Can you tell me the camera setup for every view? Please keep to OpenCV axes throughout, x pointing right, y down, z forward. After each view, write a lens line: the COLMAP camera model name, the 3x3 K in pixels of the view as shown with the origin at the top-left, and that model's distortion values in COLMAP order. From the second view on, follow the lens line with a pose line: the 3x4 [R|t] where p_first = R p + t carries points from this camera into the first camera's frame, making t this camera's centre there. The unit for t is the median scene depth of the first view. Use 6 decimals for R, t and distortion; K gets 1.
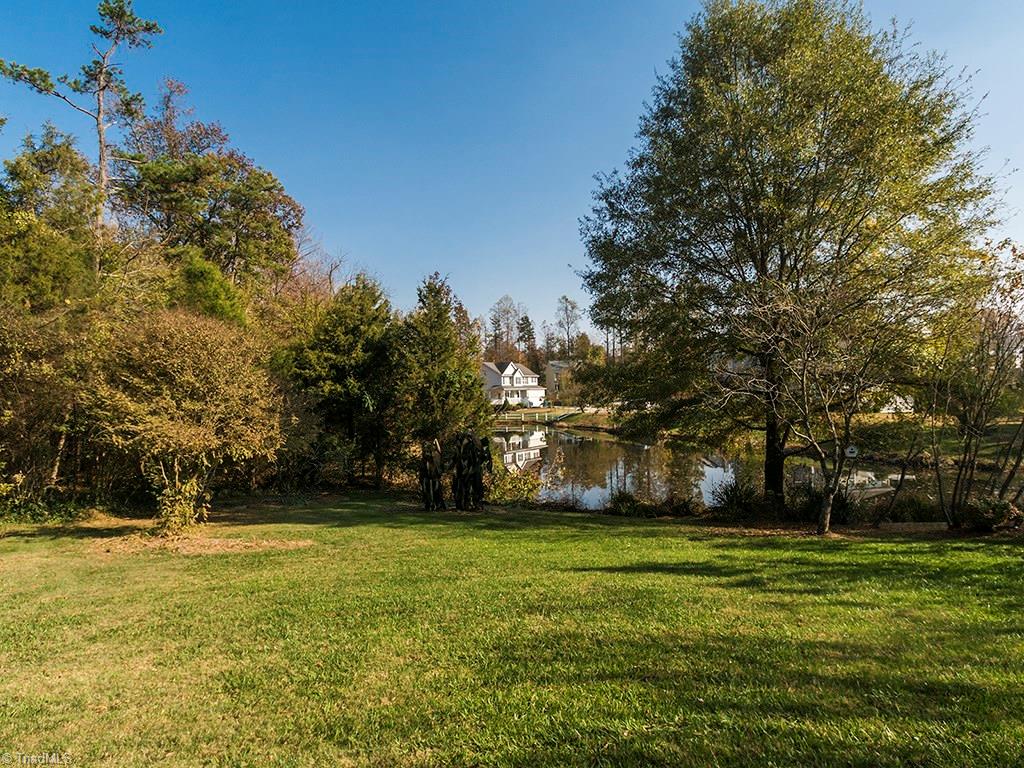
lens RADIAL K [[594.8, 0, 514.1], [0, 594.8, 399.2], [0, 0, 1]] dist [0.003753, 0.000254]
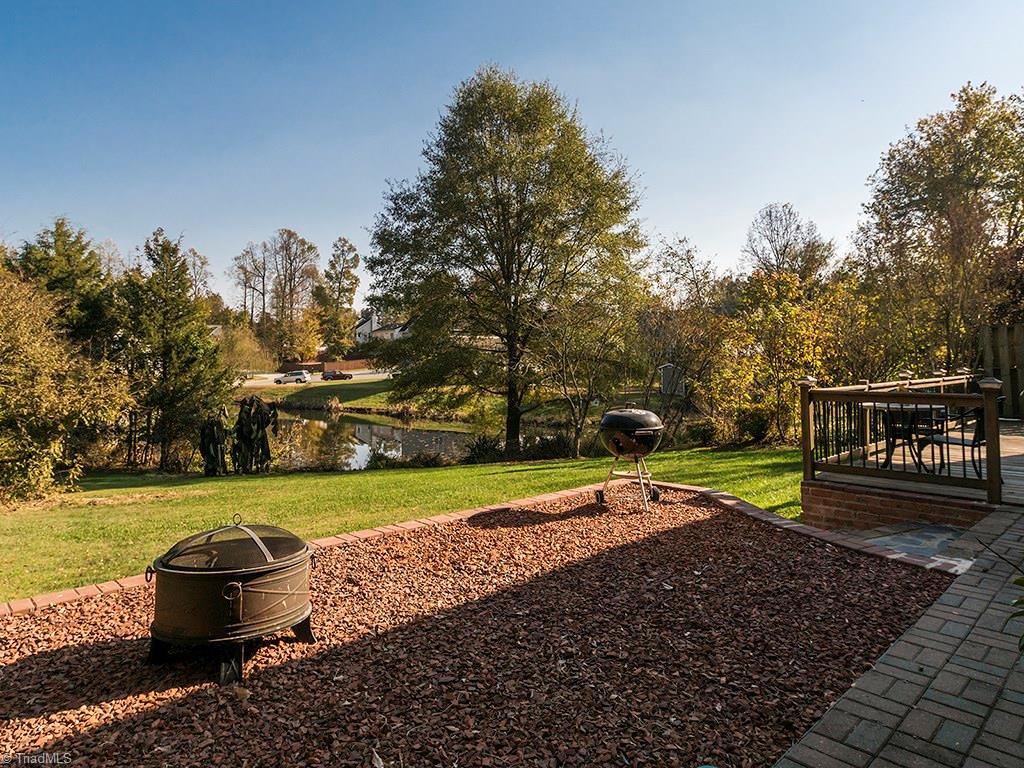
lens RADIAL K [[664.6, 0, 486.3], [0, 664.6, 324.5], [0, 0, 1]] dist [0.002946, 0.000713]
pose [[0.855435, 0.053284, 0.515162, -0.319009], [-0.015711, 0.996906, -0.077022, 0.011888], [-0.517672, 0.057794, 0.853625, -0.198565]]
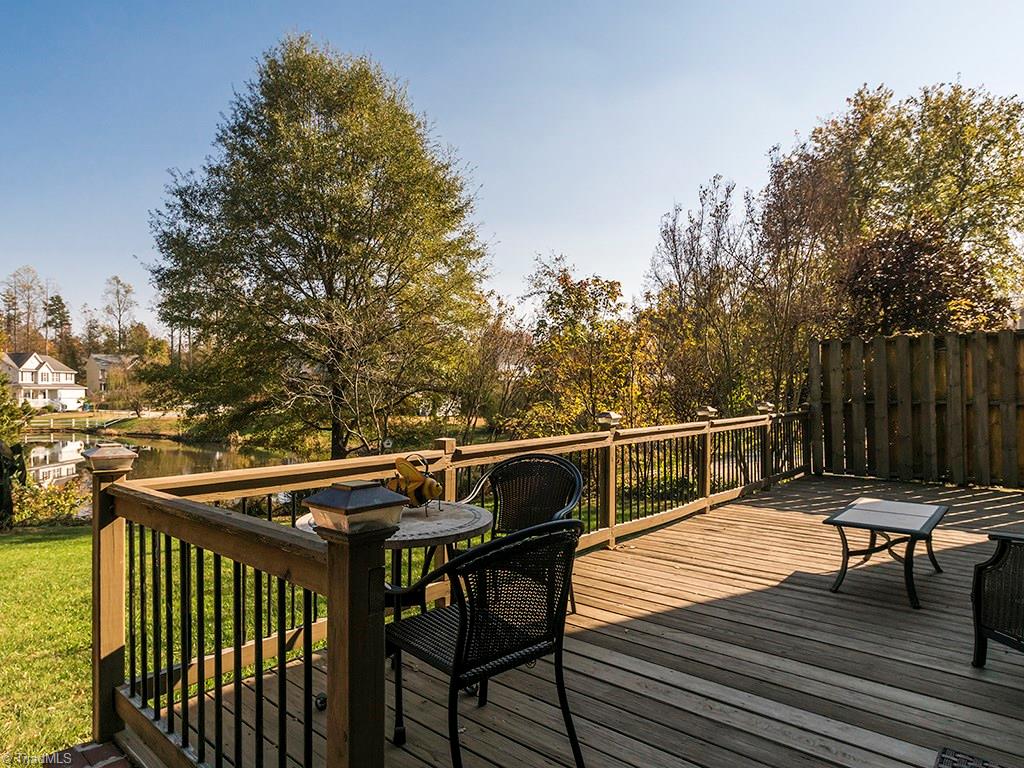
lens RADIAL K [[636.8, 0, 484.5], [0, 636.8, 389.3], [0, 0, 1]] dist [0.010033, 0.002800]
pose [[0.817341, 0.022478, 0.575715, -0.029708], [-0.009732, 0.999635, -0.025213, 0.002180], [-0.576072, 0.015005, 0.817262, -0.128885]]
